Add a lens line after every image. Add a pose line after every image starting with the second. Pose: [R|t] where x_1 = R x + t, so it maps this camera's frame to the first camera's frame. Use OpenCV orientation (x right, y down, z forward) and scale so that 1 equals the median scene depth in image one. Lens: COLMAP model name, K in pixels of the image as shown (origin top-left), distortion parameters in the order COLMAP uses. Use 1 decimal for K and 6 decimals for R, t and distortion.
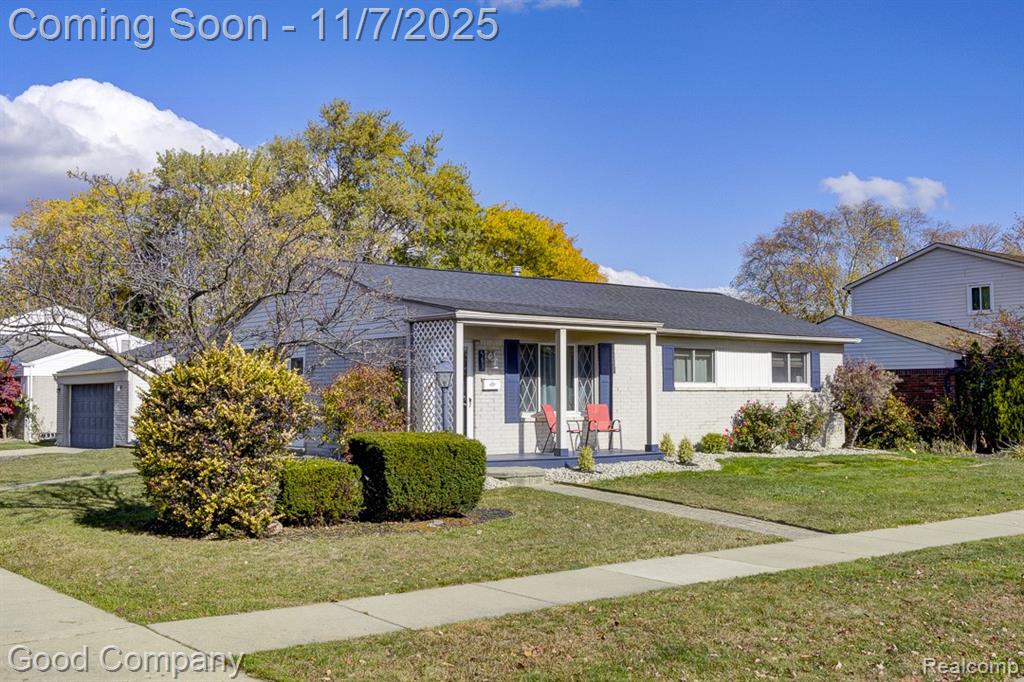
lens RADIAL K [[1098.2, 0, 512.0], [0, 1098.2, 341.0], [0, 0, 1]] dist [-0.003688, 0.014765]
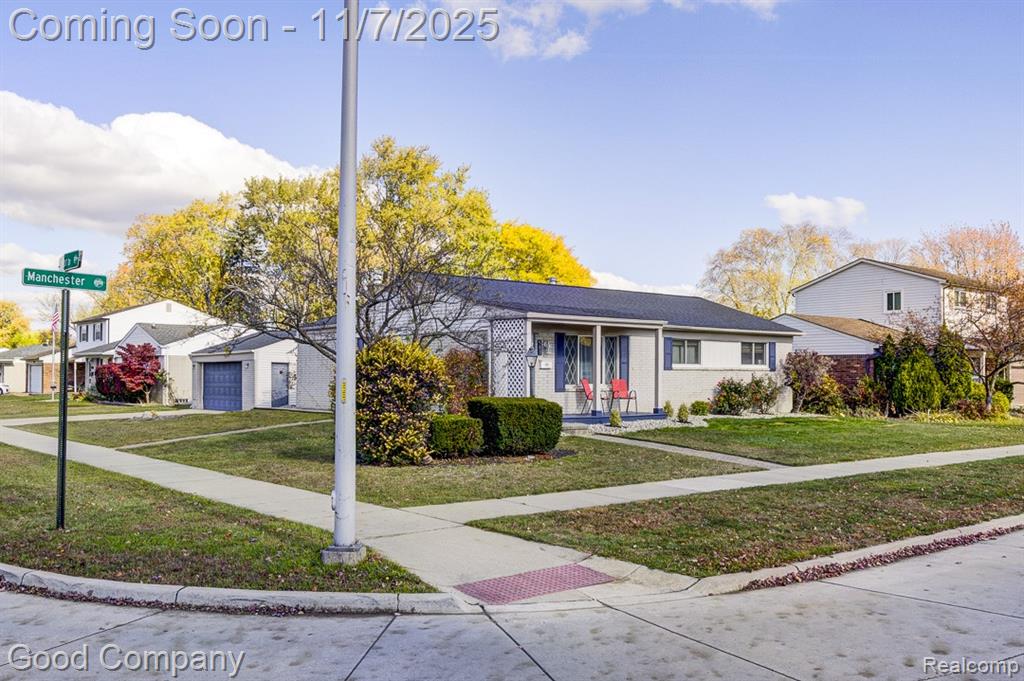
lens RADIAL K [[901.5, 0, 512.4], [0, 901.5, 375.1], [0, 0, 1]] dist [-0.003131, -0.000221]
pose [[0.999951, 0.006380, 0.007621, -0.058136], [-0.006769, 0.998616, 0.052156, -0.005571], [-0.007278, -0.052205, 0.998610, -0.122438]]
